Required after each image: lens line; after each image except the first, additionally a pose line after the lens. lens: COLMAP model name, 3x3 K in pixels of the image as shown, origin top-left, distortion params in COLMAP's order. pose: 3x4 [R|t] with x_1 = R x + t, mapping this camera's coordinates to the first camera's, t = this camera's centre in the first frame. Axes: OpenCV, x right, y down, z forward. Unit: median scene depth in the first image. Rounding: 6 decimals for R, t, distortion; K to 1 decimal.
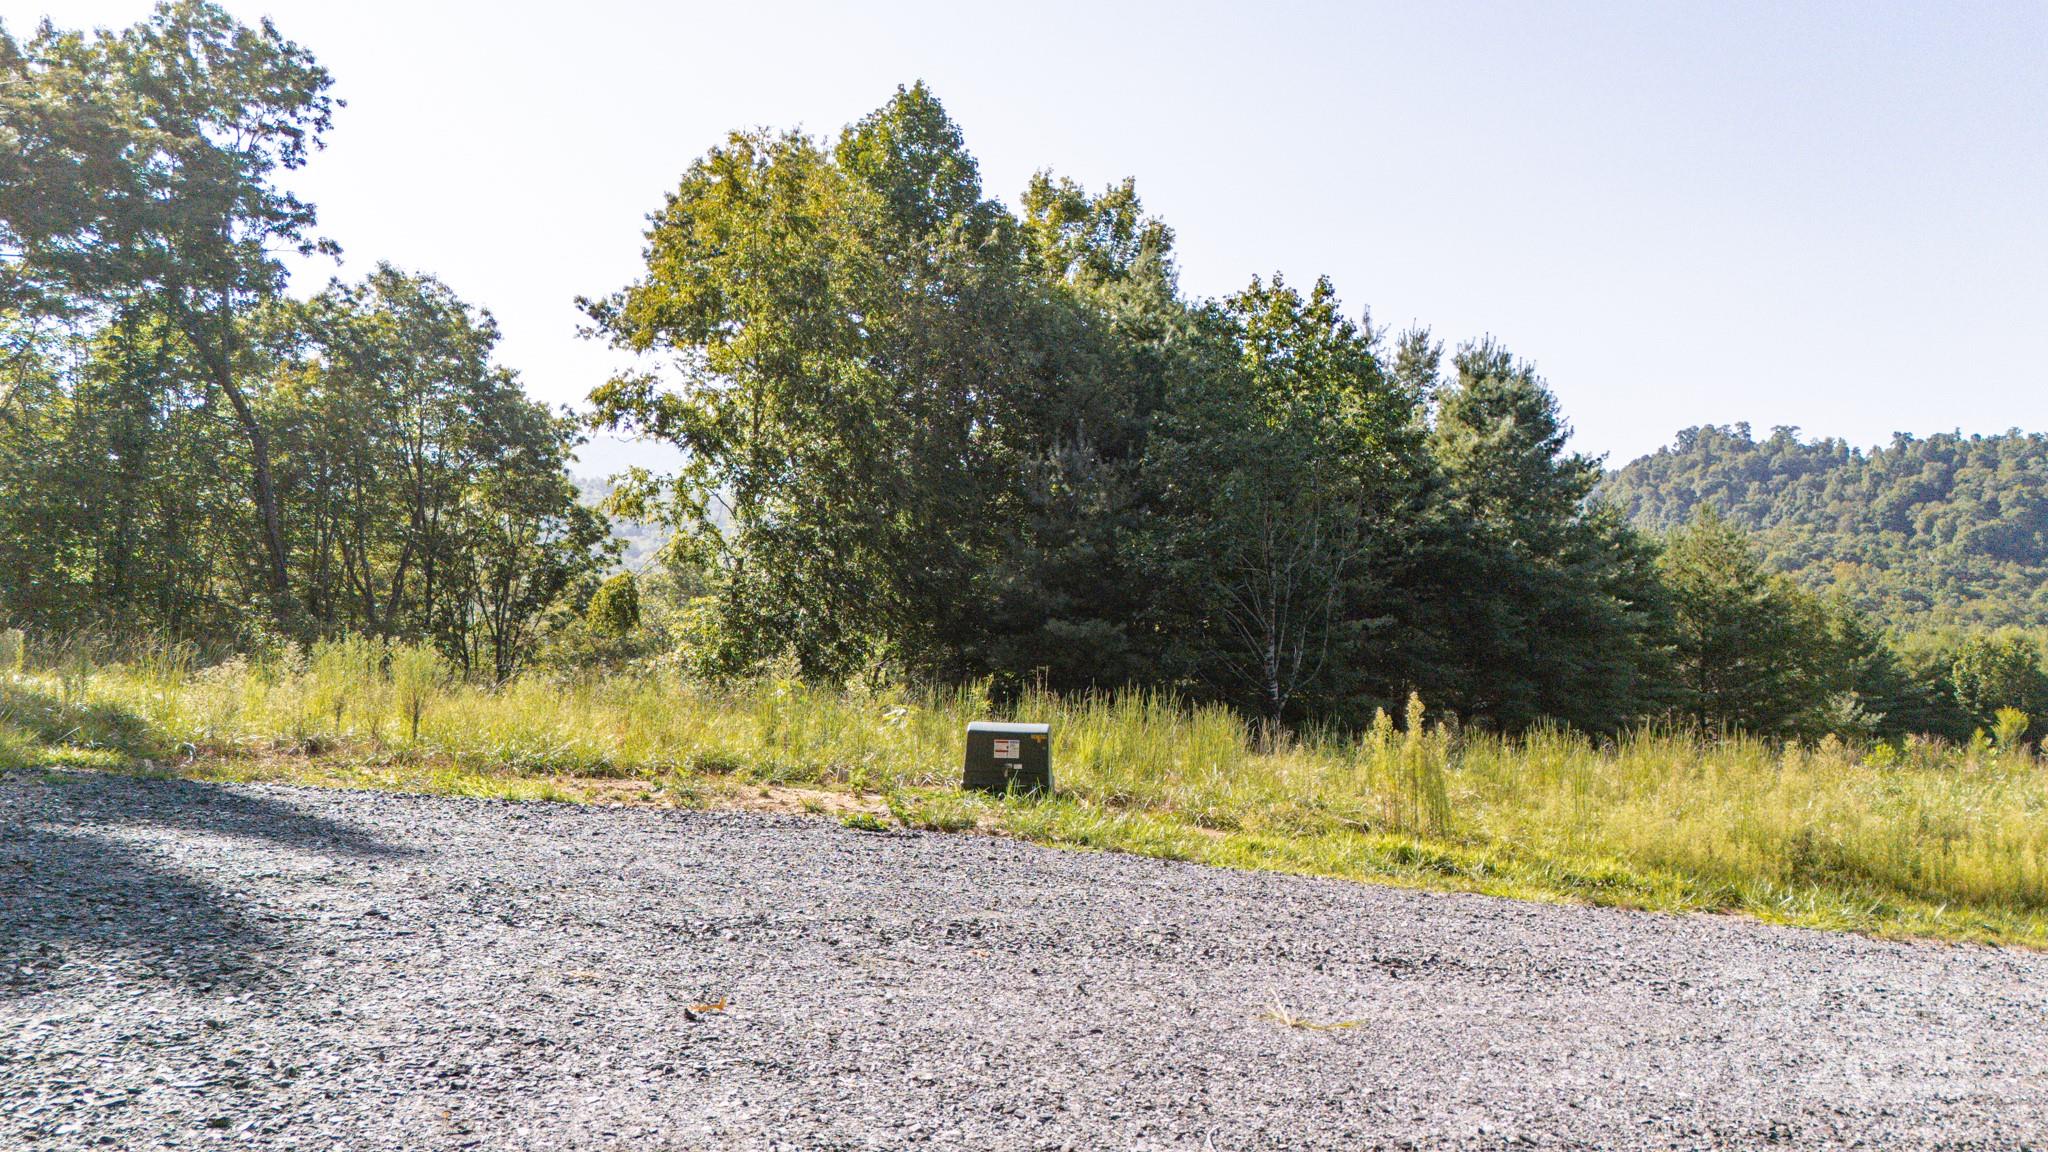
lens RADIAL K [[1508.2, 0, 1029.0], [0, 1508.2, 577.5], [0, 0, 1]] dist [0.083622, -0.077777]
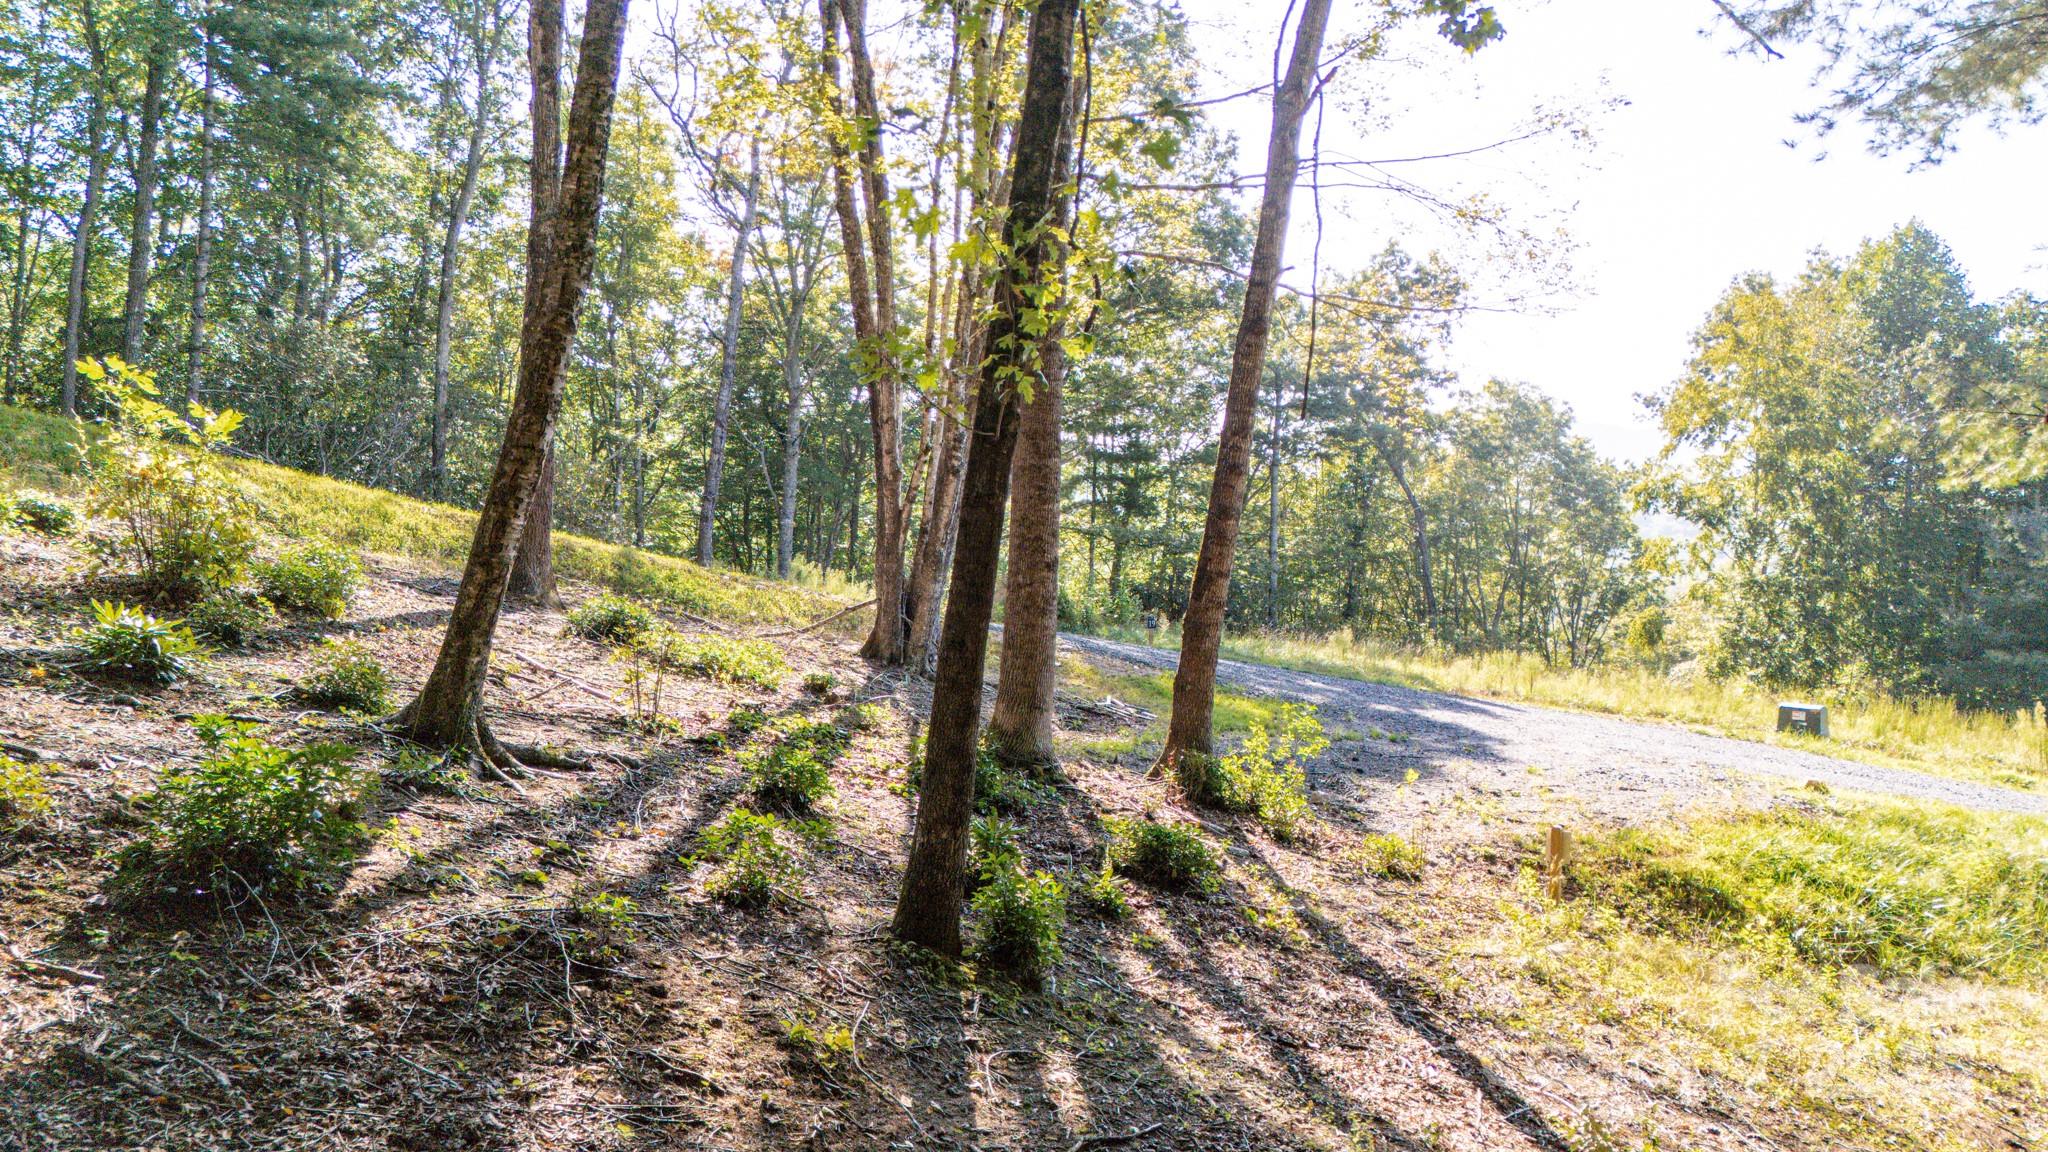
lens RADIAL K [[1502.6, 0, 1031.1], [0, 1502.6, 584.6], [0, 0, 1]] dist [0.071327, -0.068991]
pose [[0.776047, 0.009644, -0.630601, 0.179944], [-0.005872, 0.999950, 0.008066, -0.030162], [0.630647, -0.002557, 0.776065, -0.492905]]
